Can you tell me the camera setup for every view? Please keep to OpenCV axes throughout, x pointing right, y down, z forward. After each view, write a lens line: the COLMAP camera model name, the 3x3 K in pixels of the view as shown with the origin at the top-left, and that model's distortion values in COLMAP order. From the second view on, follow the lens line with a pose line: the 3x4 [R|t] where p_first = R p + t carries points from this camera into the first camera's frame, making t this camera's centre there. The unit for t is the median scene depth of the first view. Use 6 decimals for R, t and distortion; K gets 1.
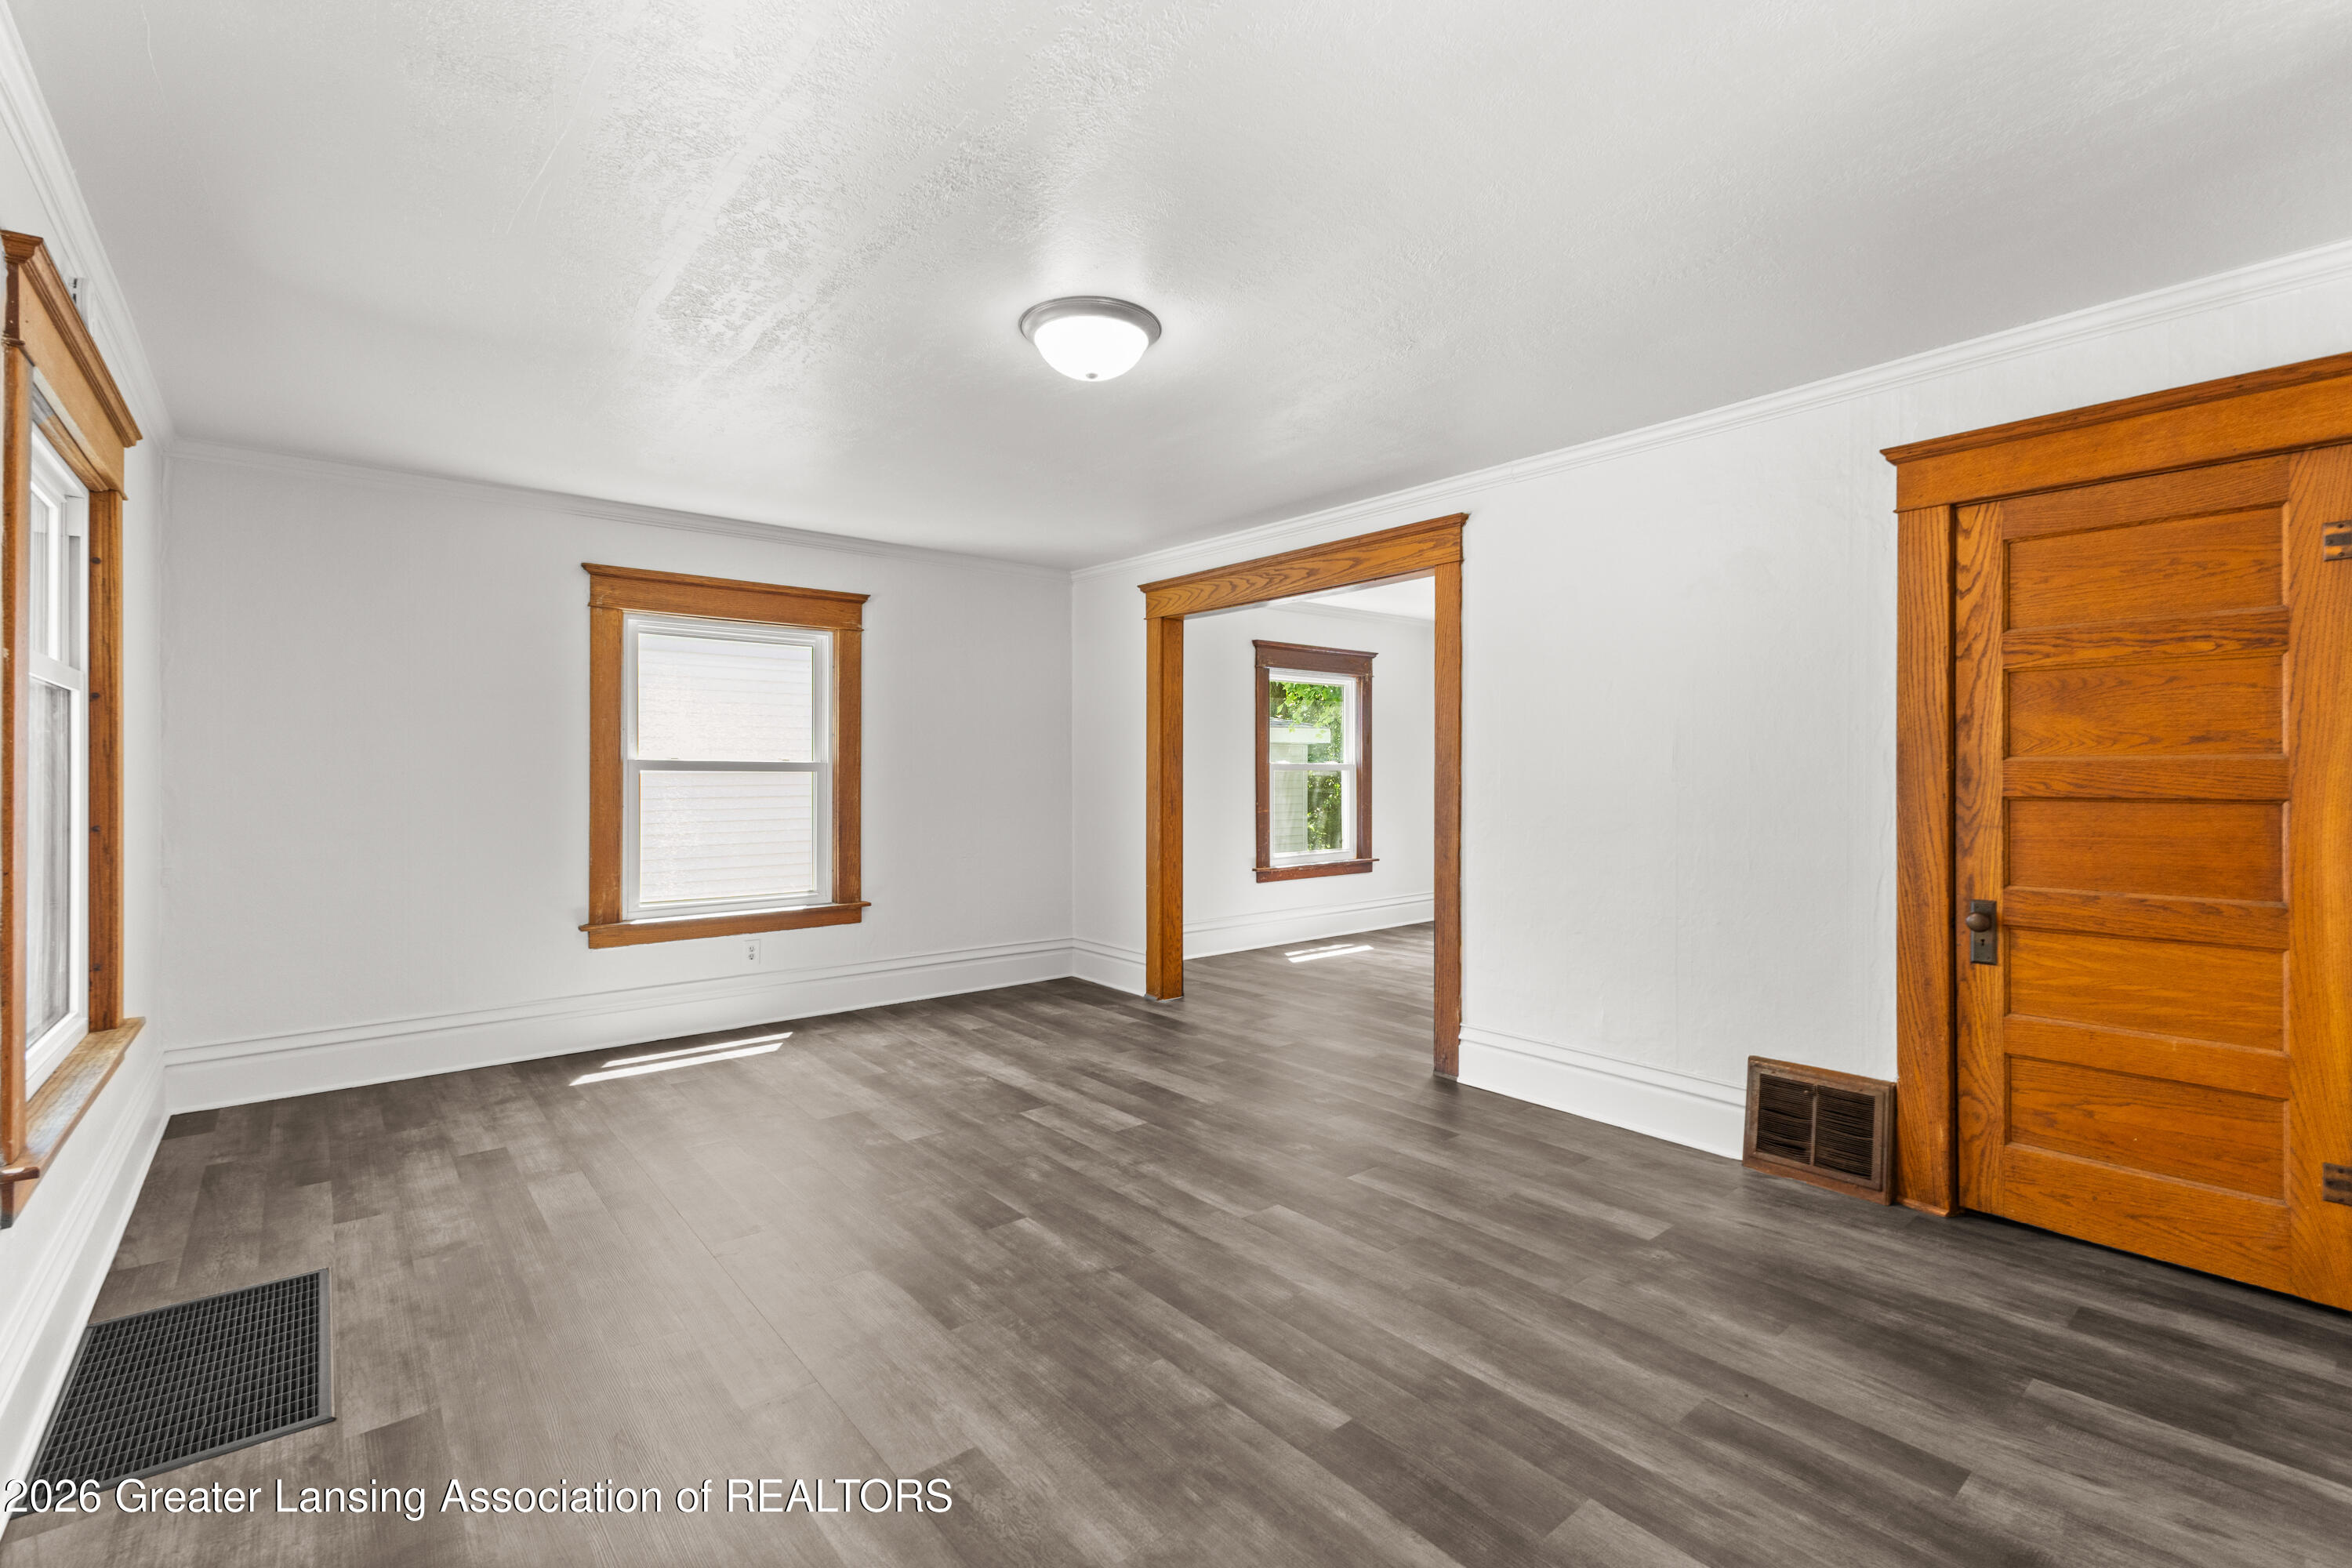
lens RADIAL K [[1025.5, 0, 1166.8], [0, 1025.5, 774.7], [0, 0, 1]] dist [0.016685, 0.003558]
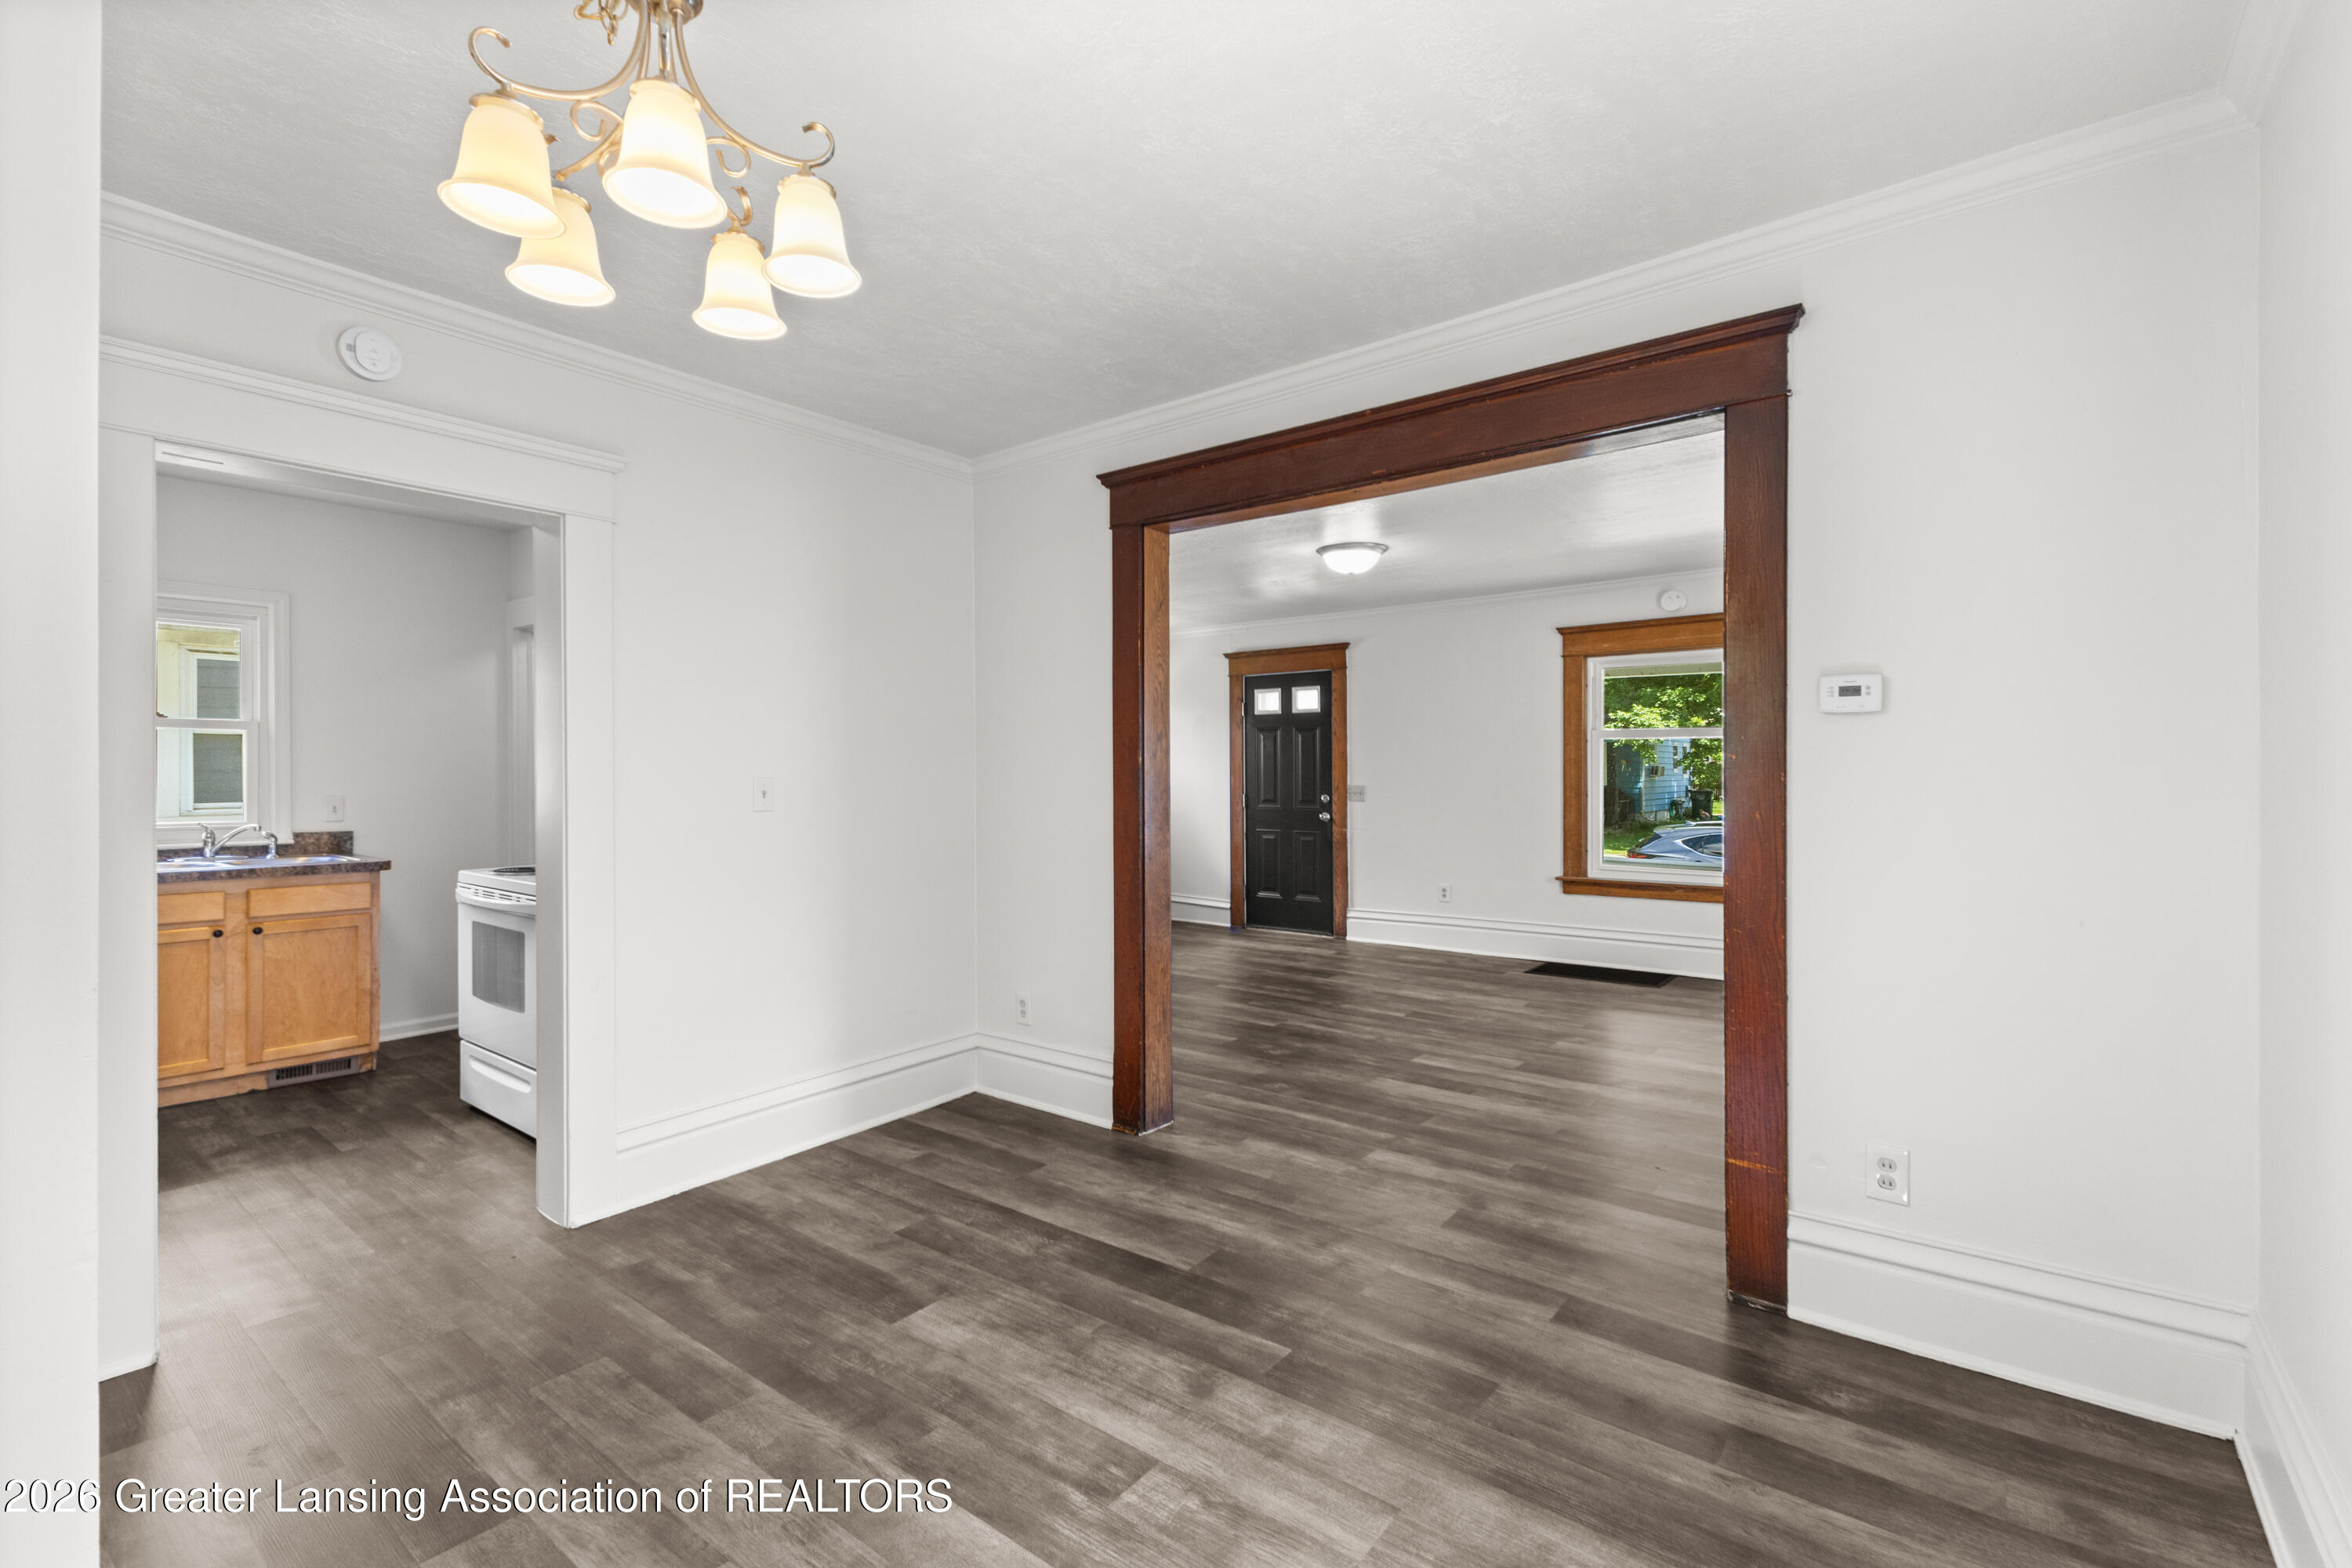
lens RADIAL K [[1025.5, 0, 1166.7], [0, 1025.5, 773.7], [0, 0, 1]] dist [0.016685, 0.003558]
pose [[-0.978715, 0.006694, -0.205114, 0.588485], [0.006706, 0.999977, 0.000641, -0.002660], [0.205114, -0.000748, -0.978738, 2.464637]]
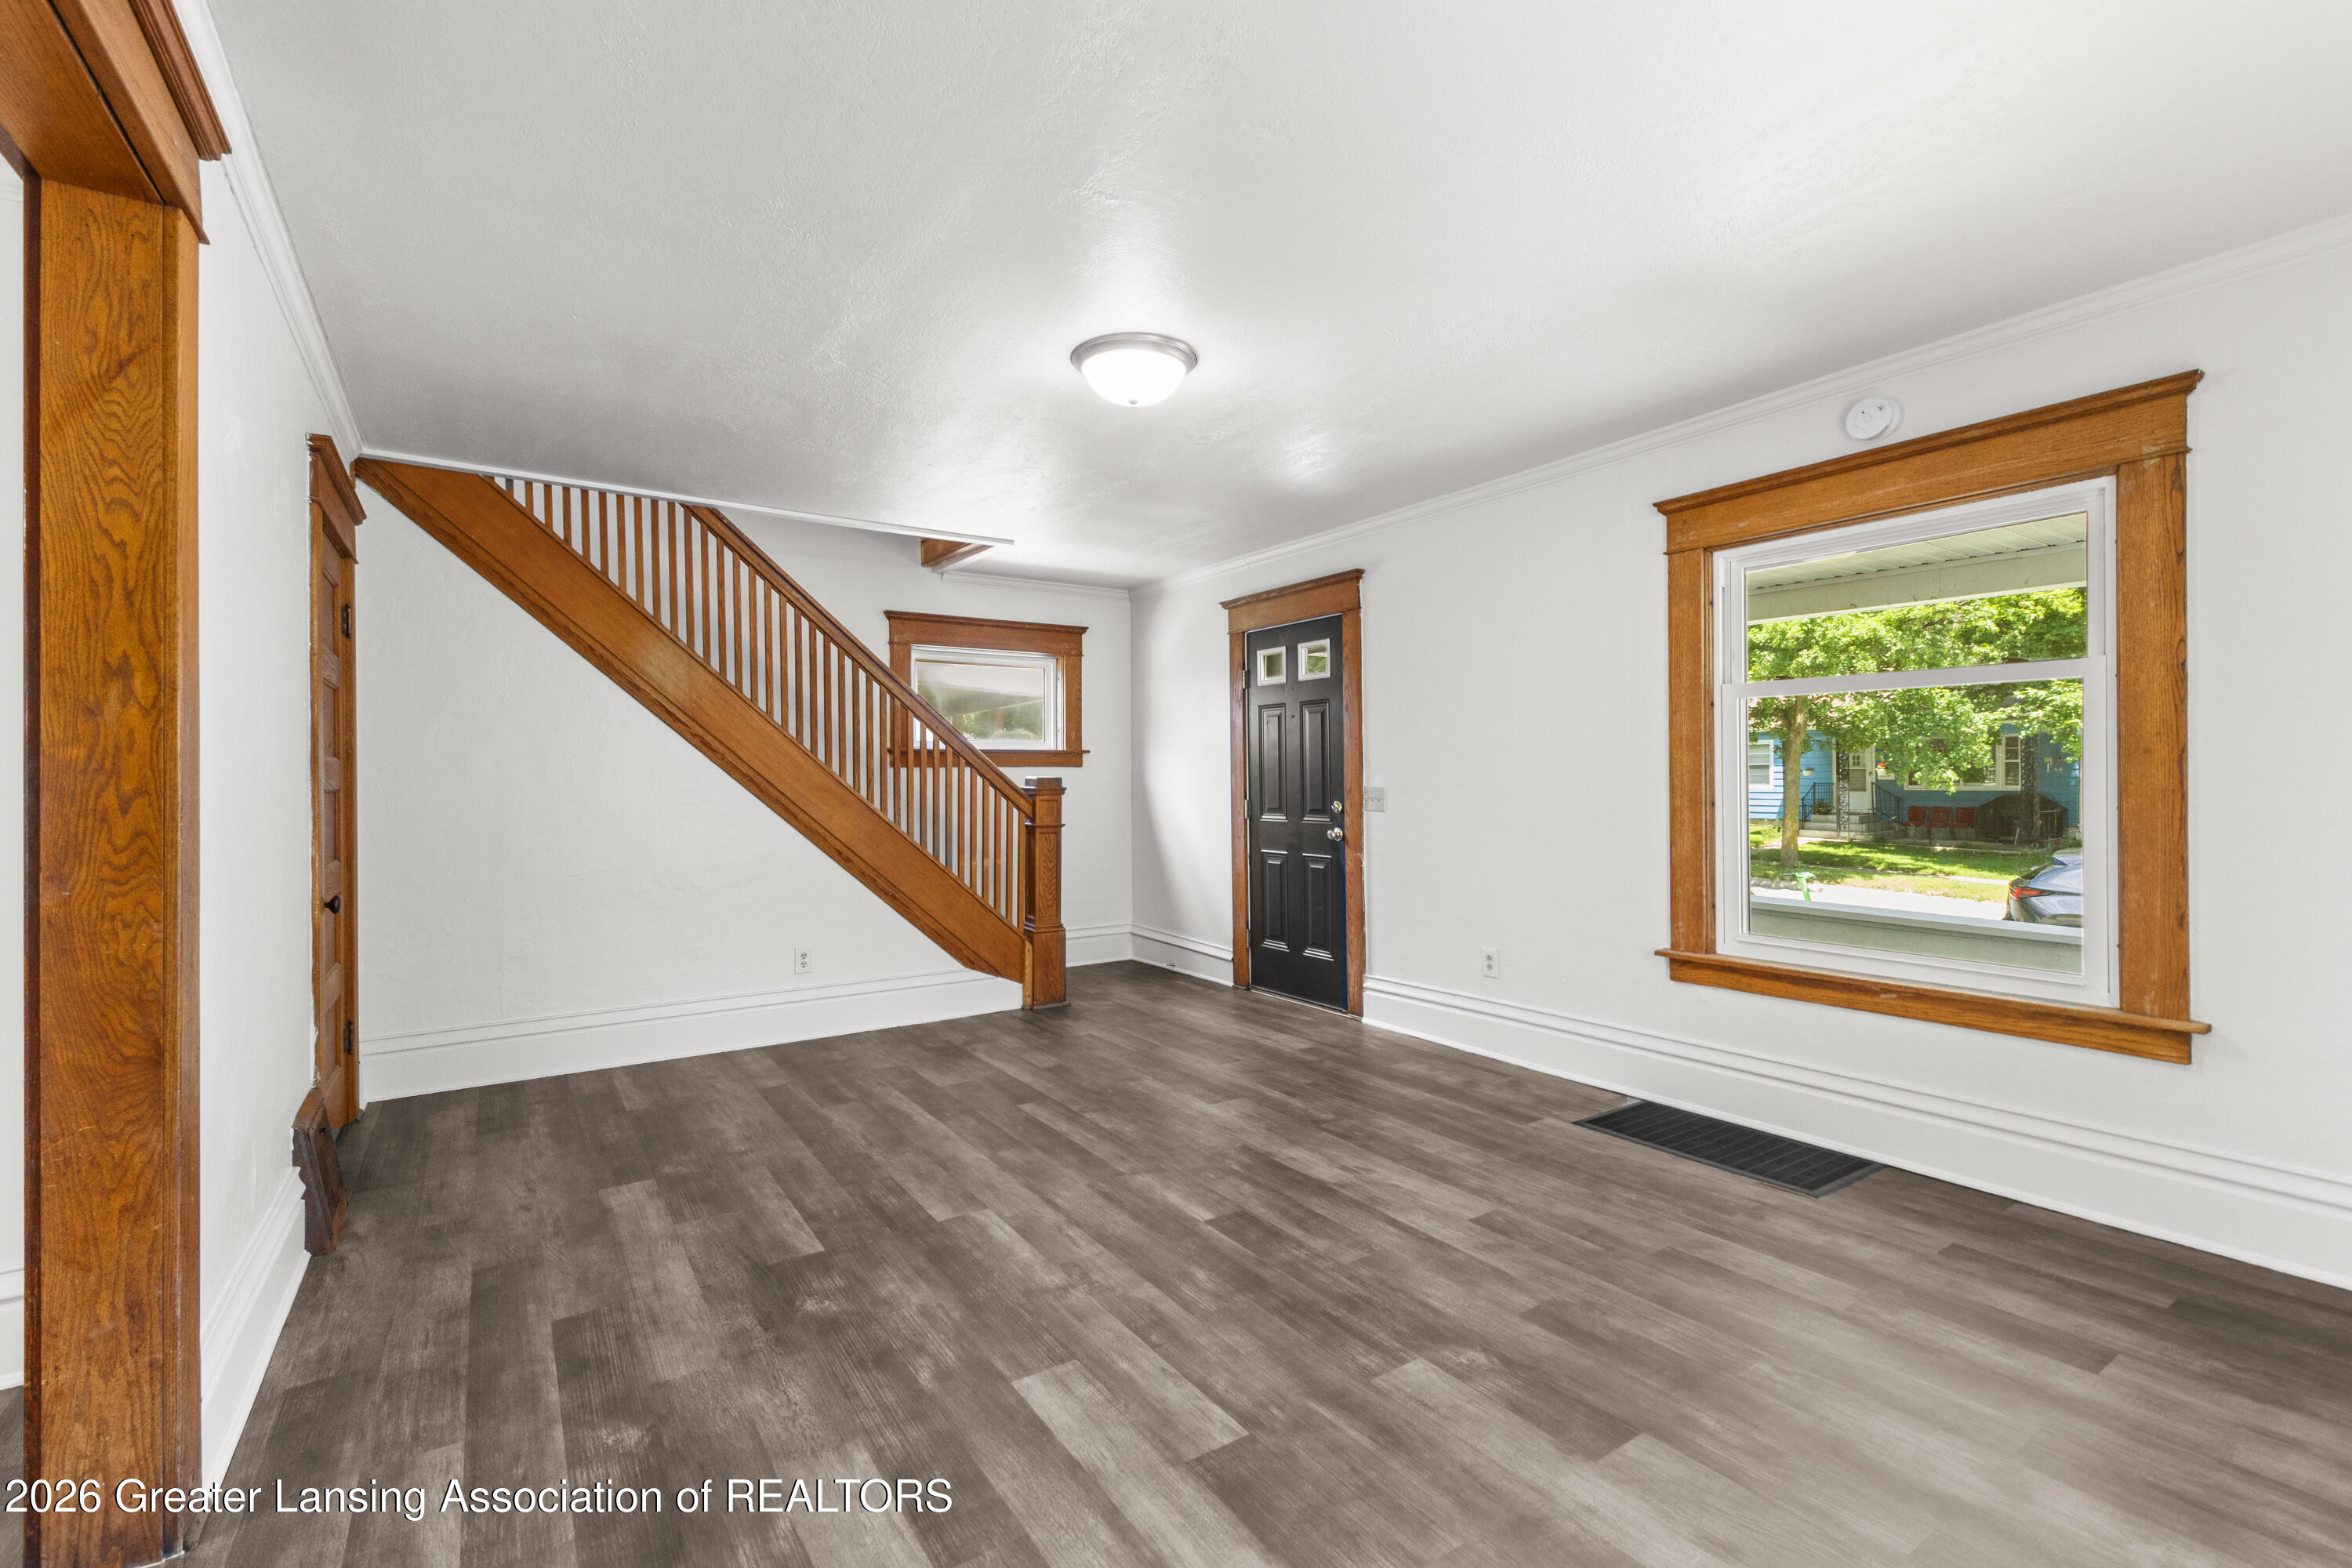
lens RADIAL K [[1025.5, 0, 1172.5], [0, 1025.5, 775.8], [0, 0, 1]] dist [0.016685, 0.003558]
pose [[-0.994629, 0.011471, 0.102863, -0.193747], [0.011187, 0.999932, -0.003342, 0.014215], [-0.102894, -0.002173, -0.994690, 1.795441]]
